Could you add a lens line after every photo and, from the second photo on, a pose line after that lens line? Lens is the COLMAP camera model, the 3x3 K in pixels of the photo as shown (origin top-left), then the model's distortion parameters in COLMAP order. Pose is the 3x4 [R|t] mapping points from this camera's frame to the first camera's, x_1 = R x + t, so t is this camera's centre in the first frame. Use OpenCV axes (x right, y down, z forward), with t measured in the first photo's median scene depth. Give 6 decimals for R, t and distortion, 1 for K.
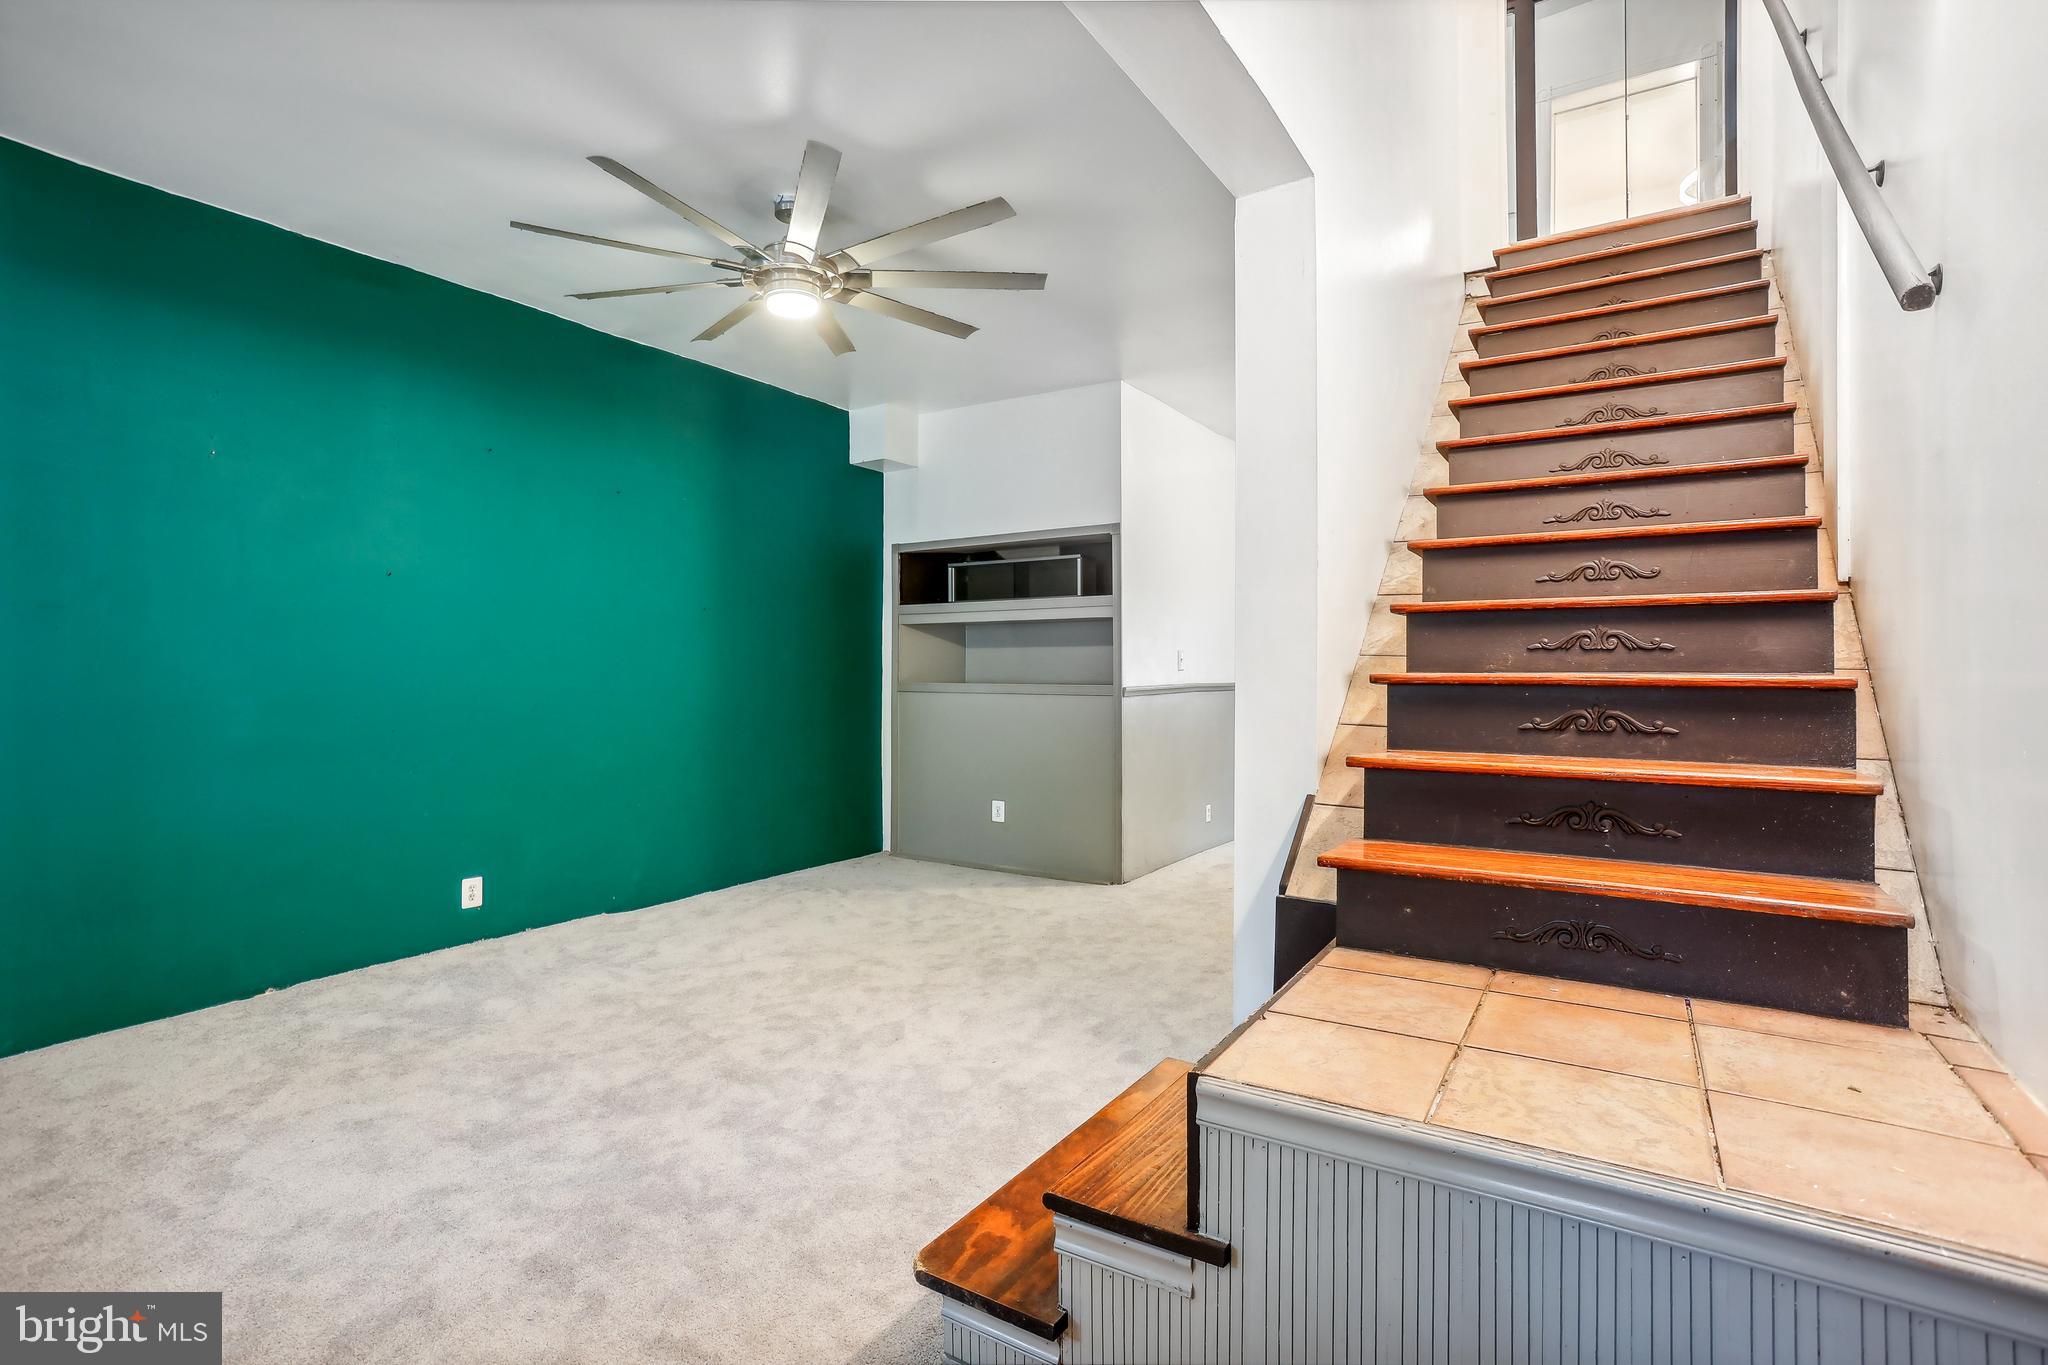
lens RADIAL K [[997.2, 0, 1010.3], [0, 997.2, 659.1], [0, 0, 1]] dist [-0.069609, 0.029195]
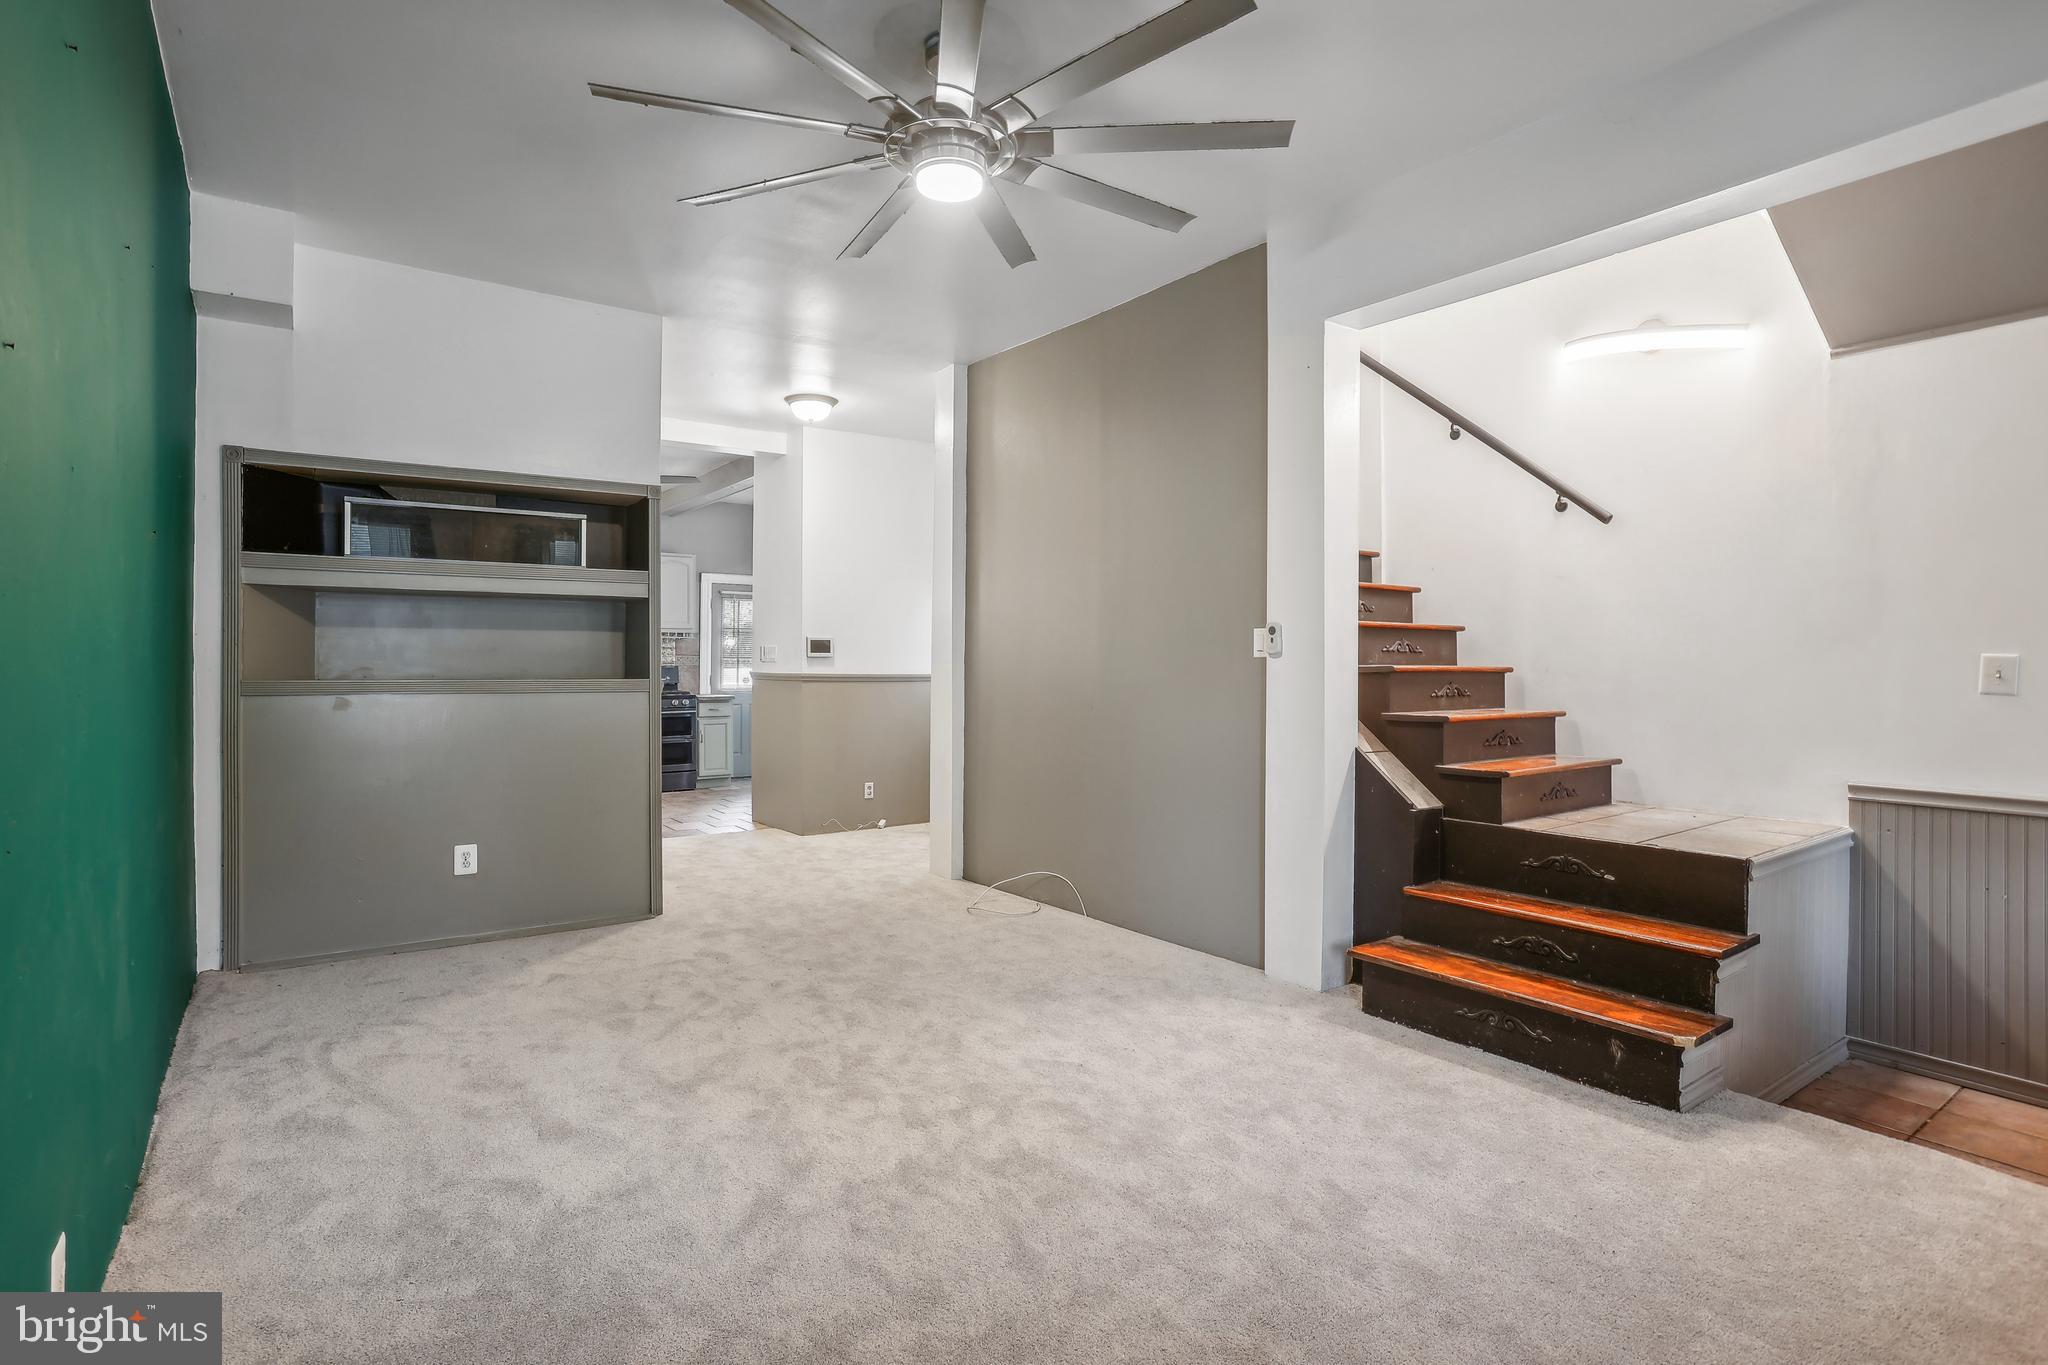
lens RADIAL K [[997.2, 0, 1010.3], [0, 997.2, 659.1], [0, 0, 1]] dist [-0.069609, 0.029195]
pose [[0.368360, 0.014514, 0.929570, -0.552758], [-0.013420, 0.999857, -0.010294, 0.013518], [-0.929586, -0.008683, 0.368502, 0.414536]]
